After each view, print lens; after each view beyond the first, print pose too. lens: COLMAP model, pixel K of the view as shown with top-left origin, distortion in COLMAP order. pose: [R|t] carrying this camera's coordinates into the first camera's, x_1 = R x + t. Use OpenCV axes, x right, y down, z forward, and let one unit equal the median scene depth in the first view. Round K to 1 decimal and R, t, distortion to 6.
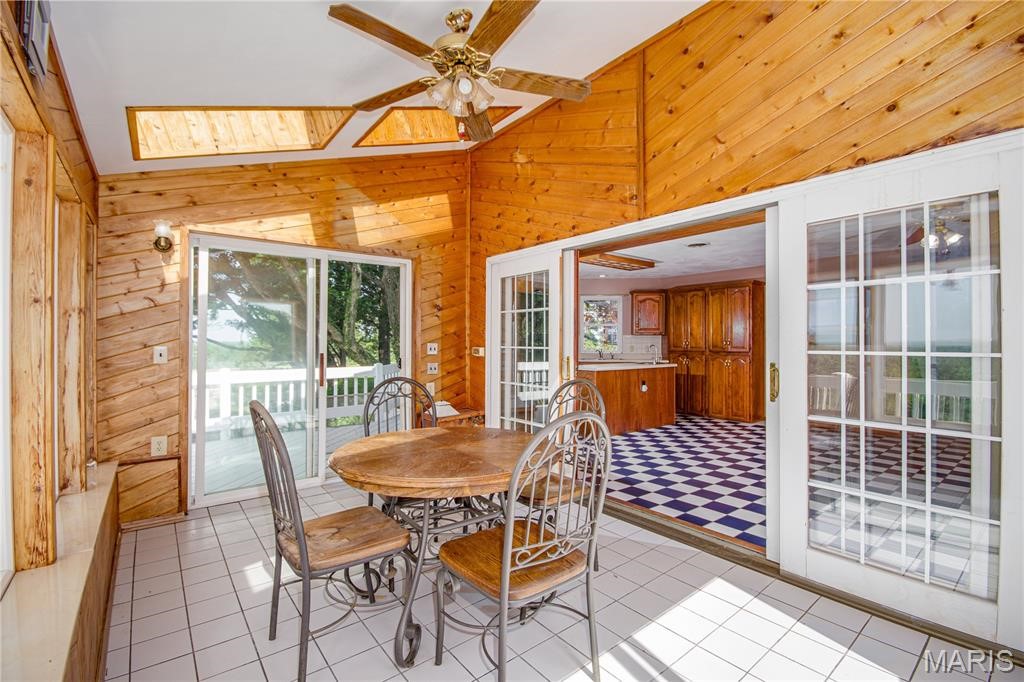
lens RADIAL K [[454.8, 0, 512.0], [0, 454.8, 341.0], [0, 0, 1]] dist [-0.000491, -0.000090]
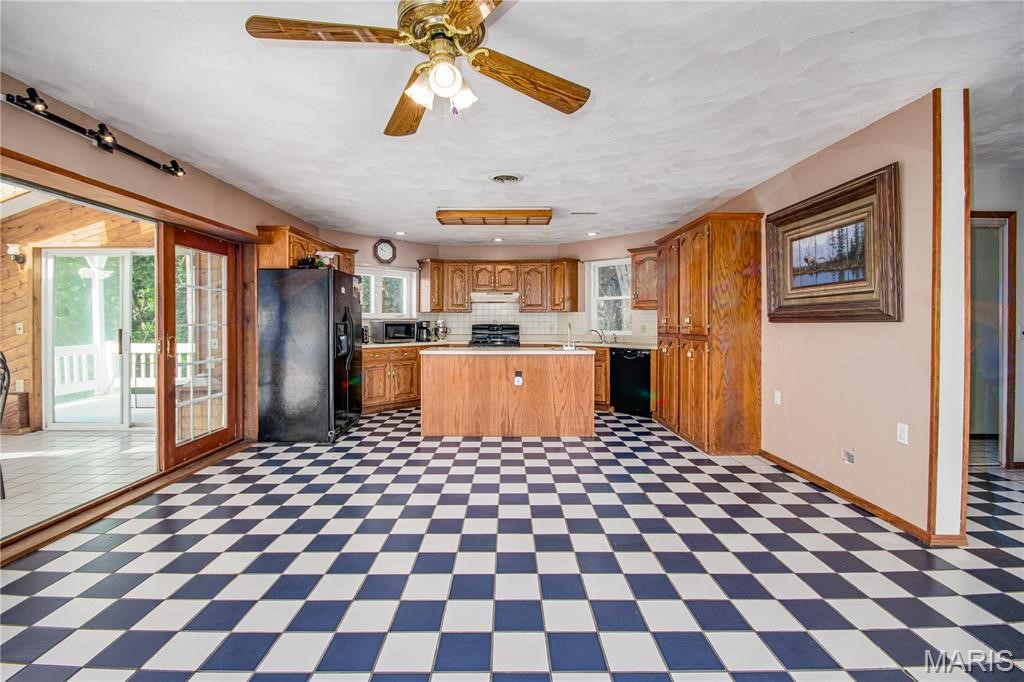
lens RADIAL K [[450.3, 0, 509.5], [0, 450.3, 325.5], [0, 0, 1]] dist [-0.000238, -0.010956]
pose [[0.783257, 0.003477, -0.621689, 1.203554], [0.003344, 0.999946, 0.009805, 0.008334], [0.621690, -0.009758, 0.783203, 0.673132]]
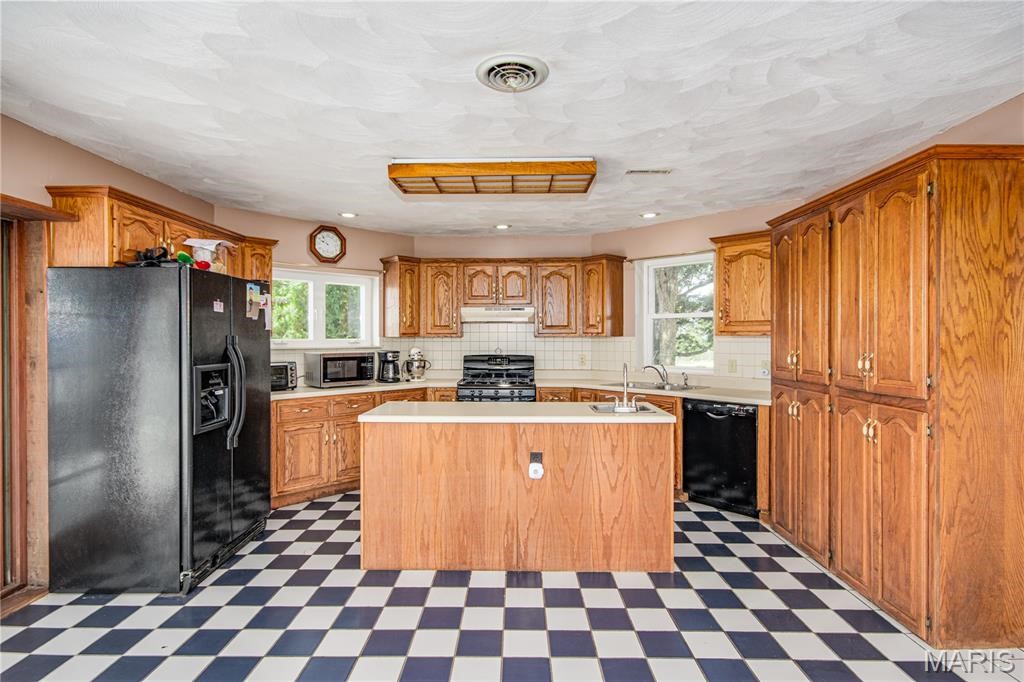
lens RADIAL K [[462.9, 0, 512.0], [0, 462.9, 341.0], [0, 0, 1]] dist [0.001833, 0.000065]
pose [[0.772894, 0.009383, -0.634465, 0.878939], [0.004070, 0.999797, 0.019744, -0.036221], [0.634522, -0.017842, 0.772699, 1.082073]]
